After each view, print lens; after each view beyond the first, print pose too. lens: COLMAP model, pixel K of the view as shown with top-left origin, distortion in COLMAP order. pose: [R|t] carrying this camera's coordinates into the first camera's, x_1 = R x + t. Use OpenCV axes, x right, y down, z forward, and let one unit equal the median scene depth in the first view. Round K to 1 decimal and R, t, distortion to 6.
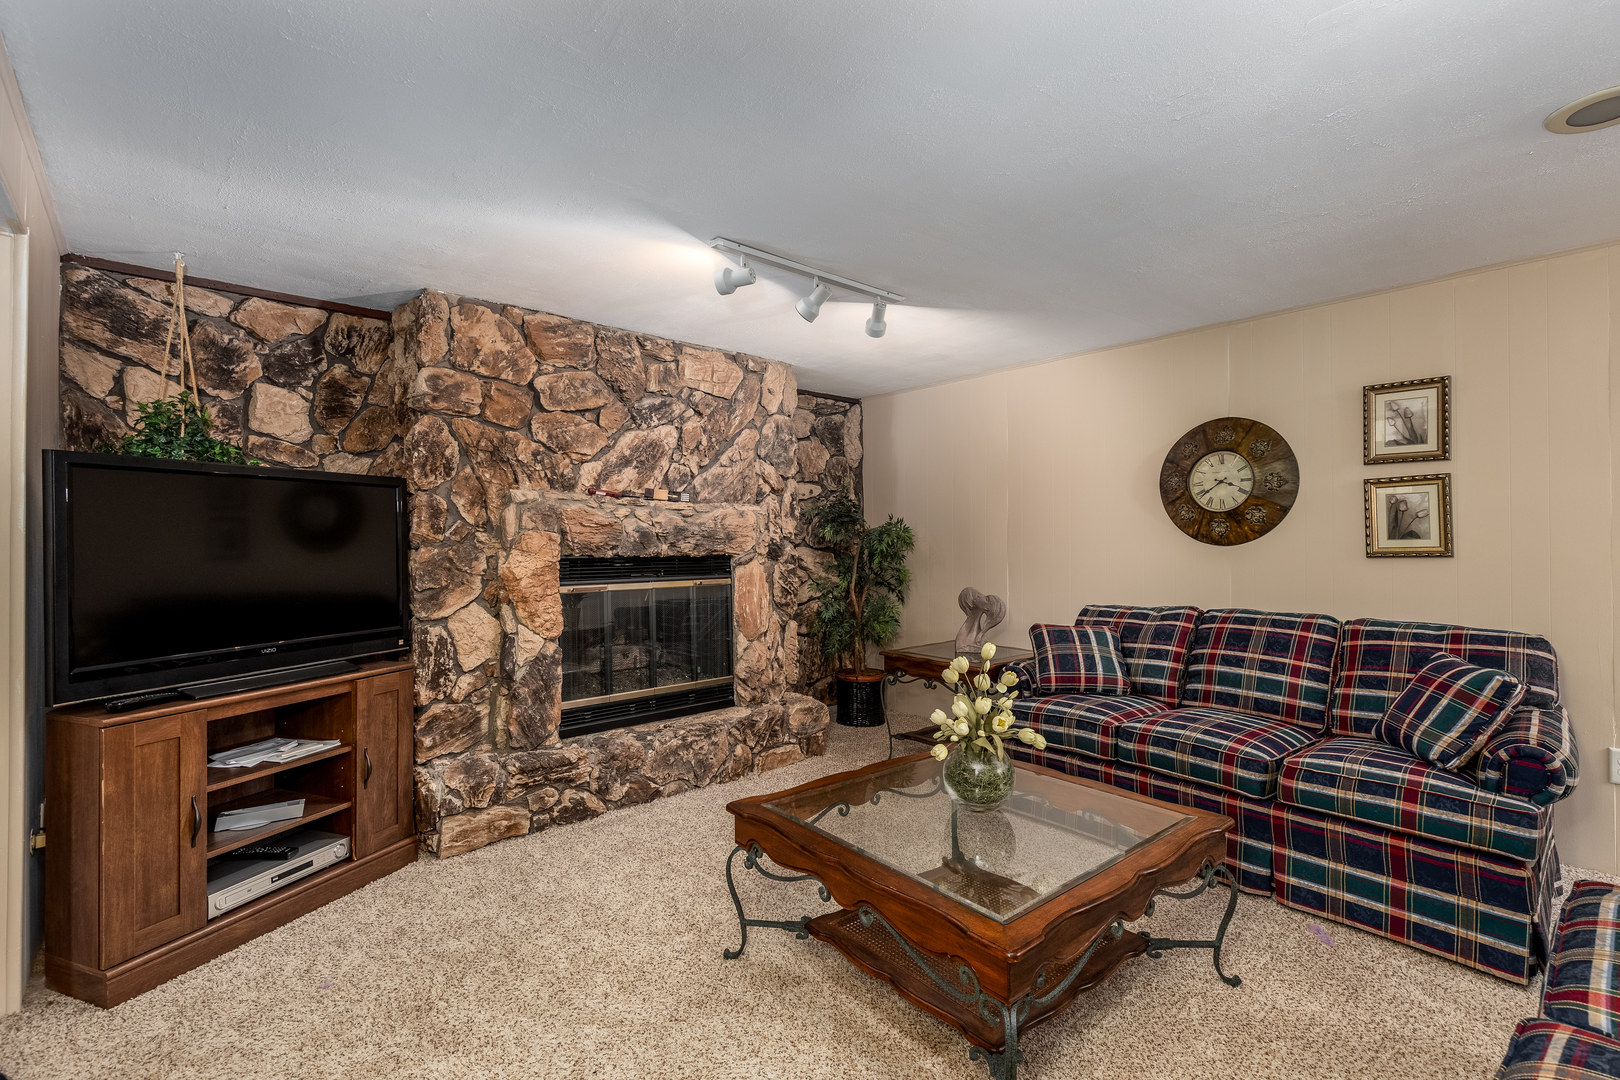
lens RADIAL K [[731.5, 0, 806.6], [0, 731.5, 540.2], [0, 0, 1]] dist [0.004089, -0.003438]
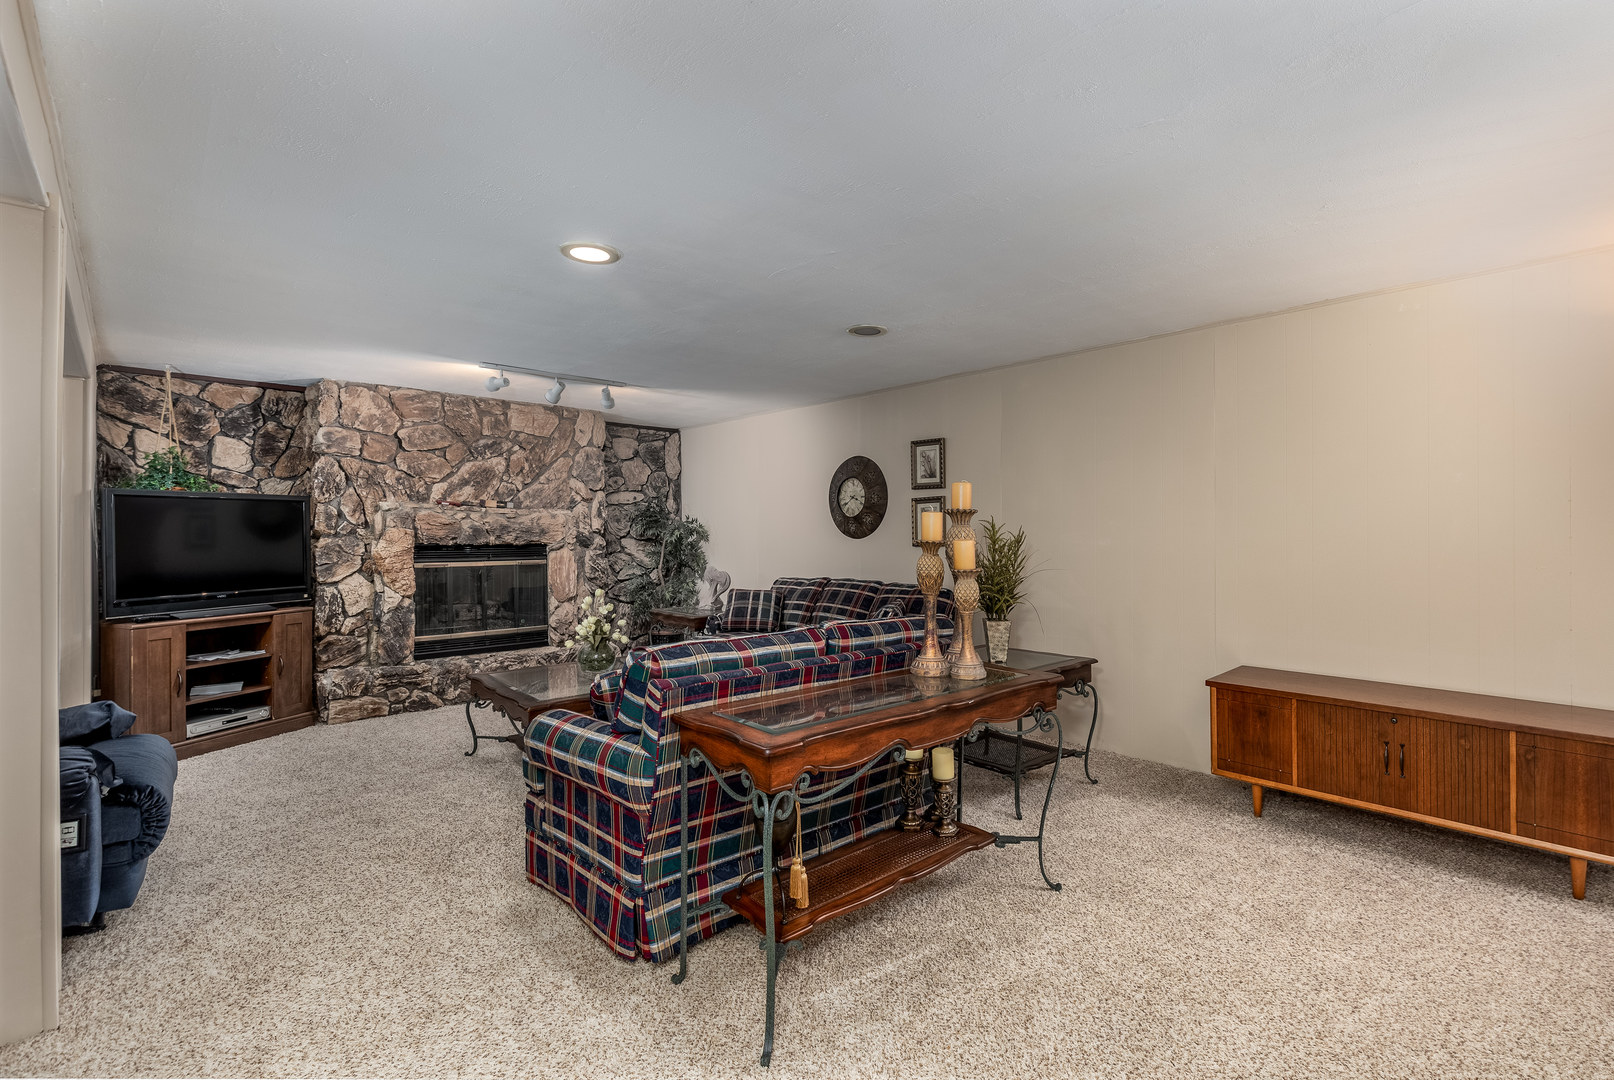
lens RADIAL K [[728.8, 0, 812.1], [0, 728.8, 535.9], [0, 0, 1]] dist [0.004089, -0.003438]
pose [[0.999683, 0.003337, 0.024975, 0.499187], [-0.003502, 0.999972, 0.006593, -0.009319], [-0.024952, -0.006679, 0.999666, -0.613616]]
